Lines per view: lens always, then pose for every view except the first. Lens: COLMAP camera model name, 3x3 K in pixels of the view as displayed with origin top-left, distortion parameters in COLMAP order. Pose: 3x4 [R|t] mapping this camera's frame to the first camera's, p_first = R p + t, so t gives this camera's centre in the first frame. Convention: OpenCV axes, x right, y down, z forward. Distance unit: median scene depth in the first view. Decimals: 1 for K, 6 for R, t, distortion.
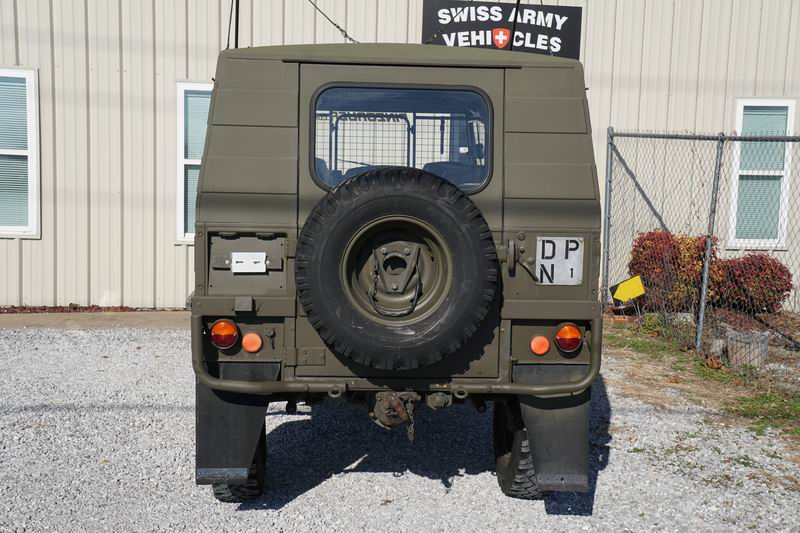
lens RADIAL K [[1119.5, 0, 400.0], [0, 1119.5, 269.3], [0, 0, 1]] dist [0.125463, 0.000000]
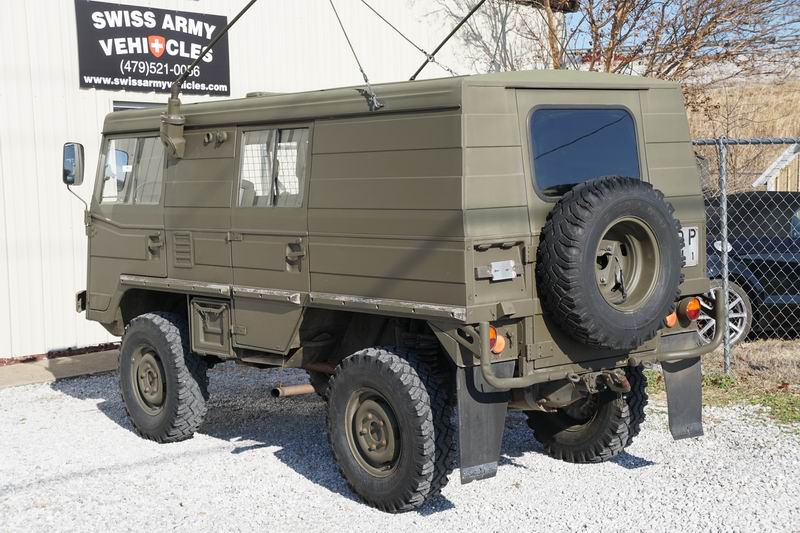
lens RADIAL K [[1297.4, 0, 397.9], [0, 1297.4, 264.3], [0, 0, 1]] dist [0.323742, 0.000000]
pose [[0.807594, -0.088939, 0.582993, -0.402208], [0.104768, 0.994475, 0.006582, -0.013155], [-0.580358, 0.055764, 0.812450, 0.010089]]
